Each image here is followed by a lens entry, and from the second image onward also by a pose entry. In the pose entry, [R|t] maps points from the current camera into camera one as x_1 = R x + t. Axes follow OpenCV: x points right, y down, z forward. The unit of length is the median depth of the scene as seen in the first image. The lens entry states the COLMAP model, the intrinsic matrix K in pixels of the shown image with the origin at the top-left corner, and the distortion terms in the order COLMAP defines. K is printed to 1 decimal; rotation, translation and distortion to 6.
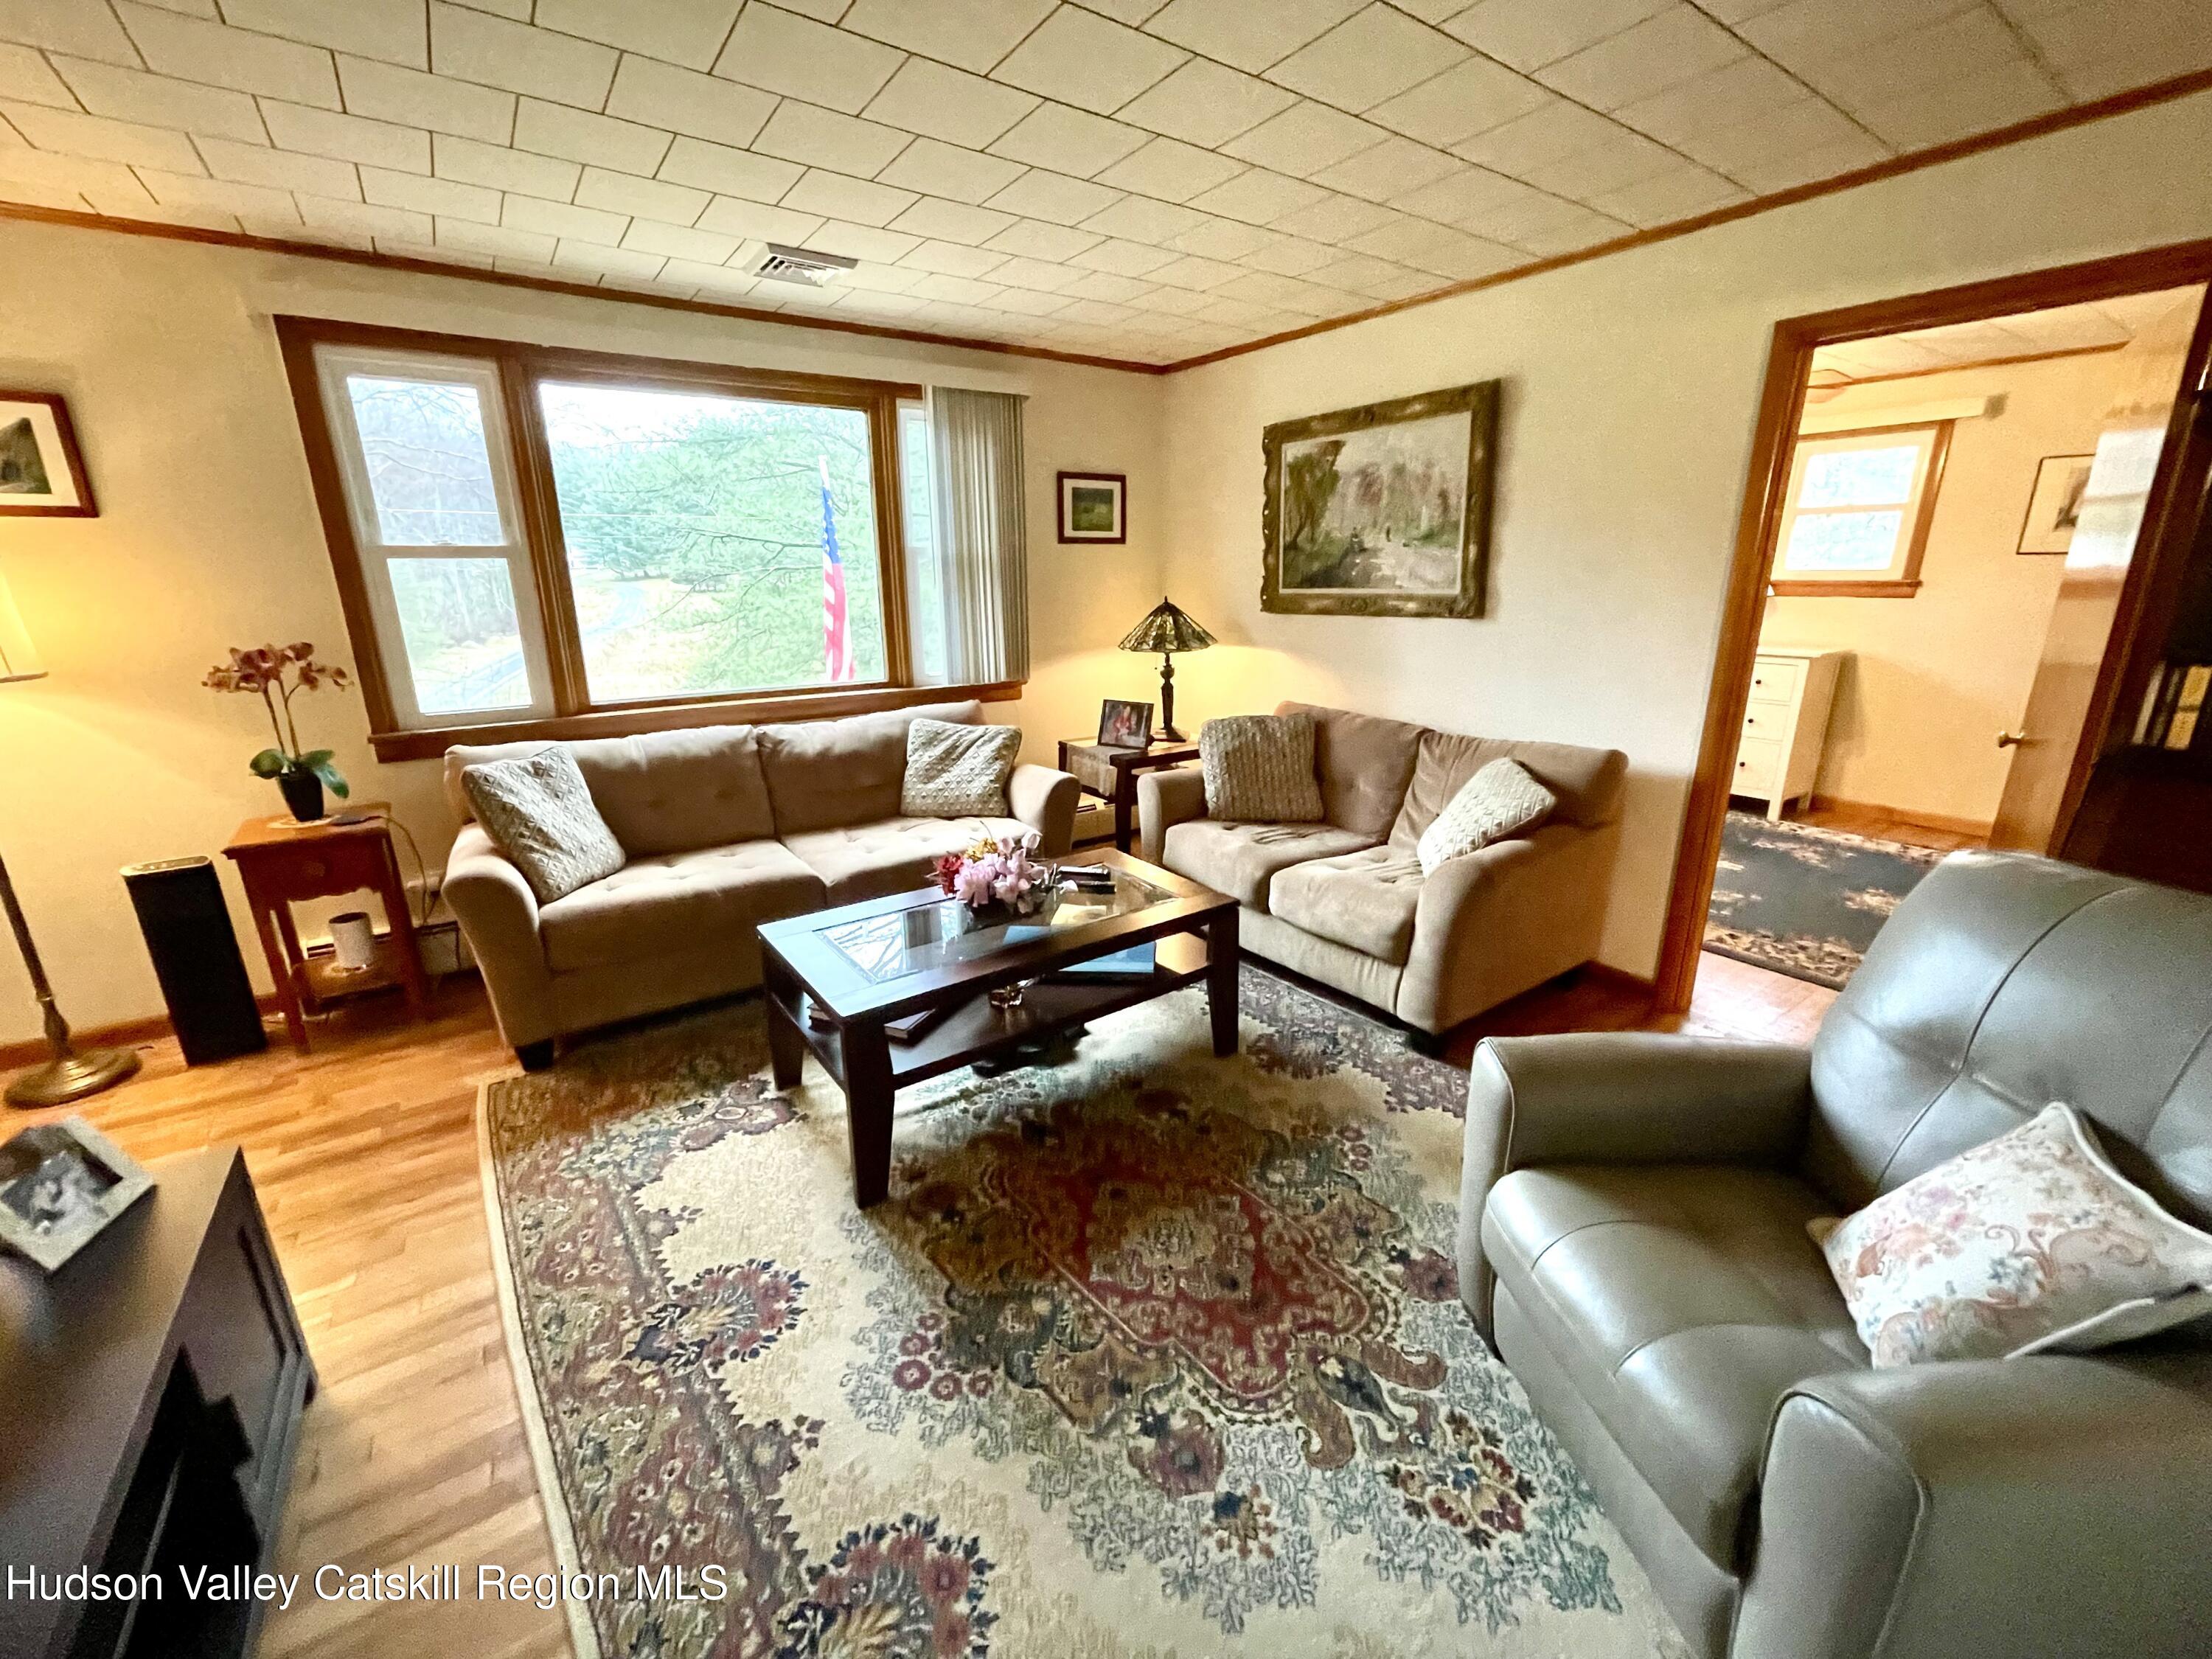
lens RADIAL K [[906.1, 0, 1106.0], [0, 906.1, 829.5], [0, 0, 1]] dist [-0.011852, 0.004445]
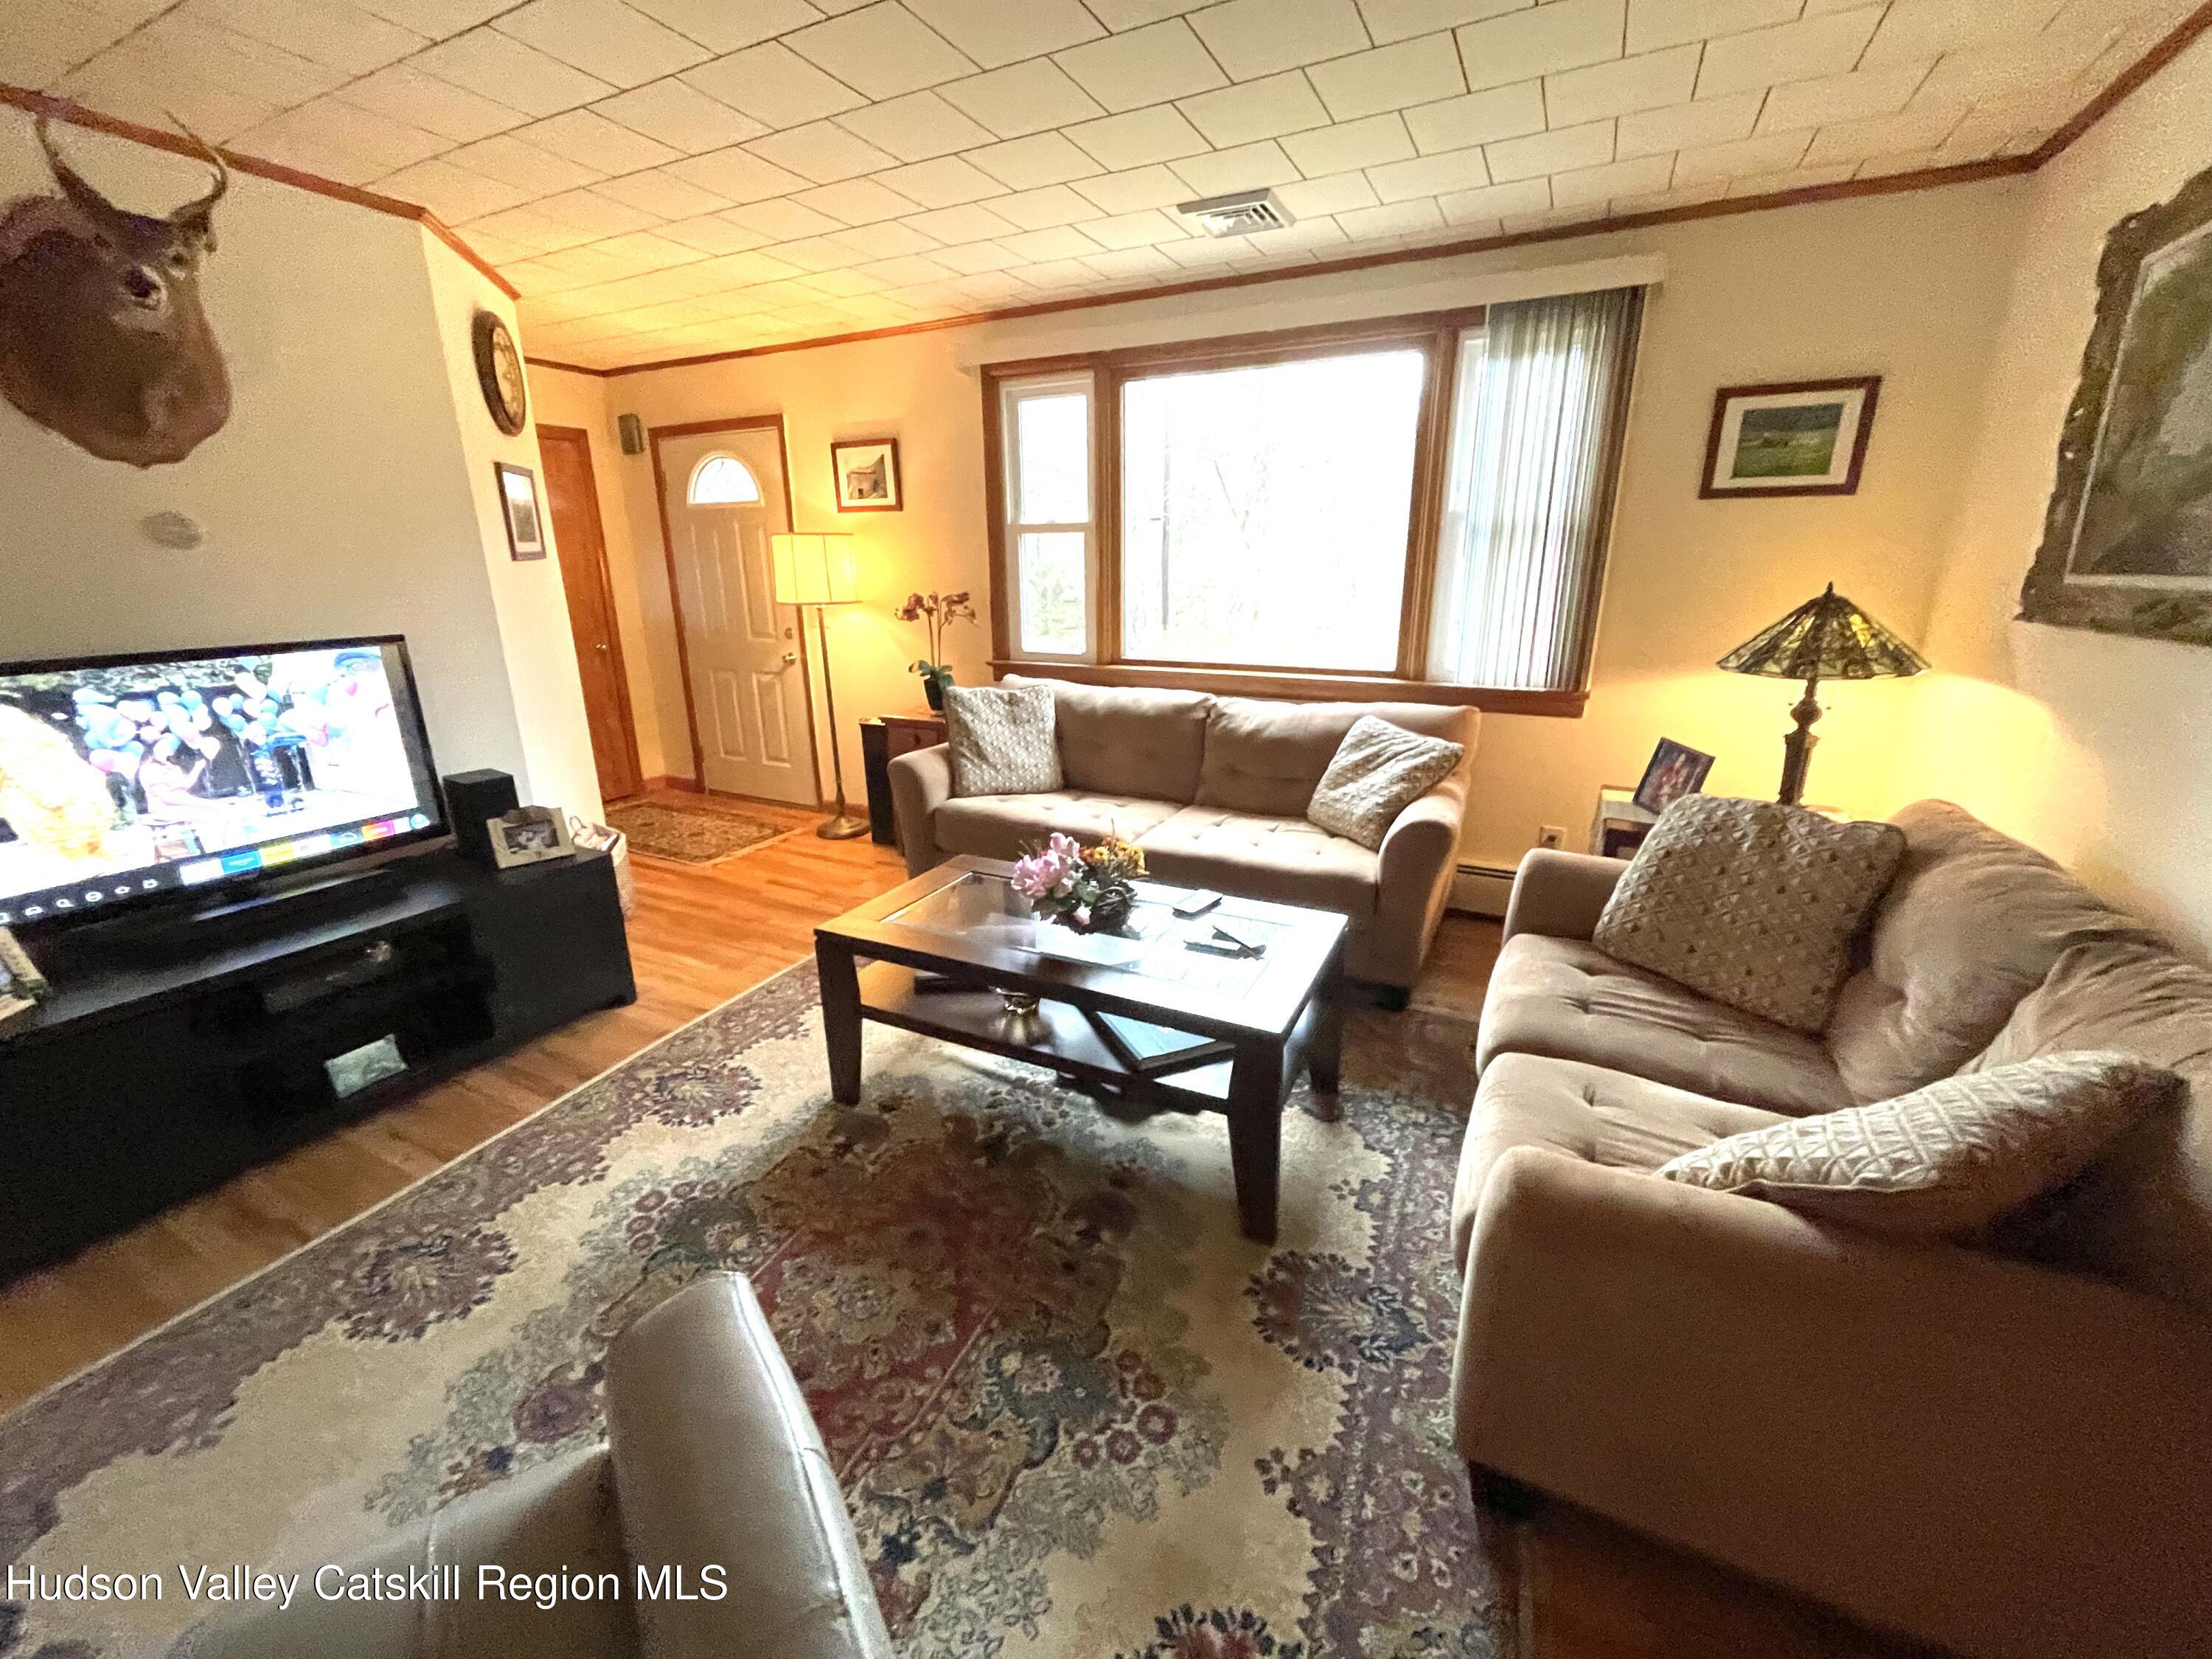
lens RADIAL K [[906.1, 0, 1106.0], [0, 906.1, 829.5], [0, 0, 1]] dist [-0.011852, 0.004445]
pose [[0.458833, 0.262796, -0.848770, 0.477003], [-0.240256, 0.956370, 0.166233, -0.113275], [0.855423, 0.127649, 0.501953, 0.414088]]
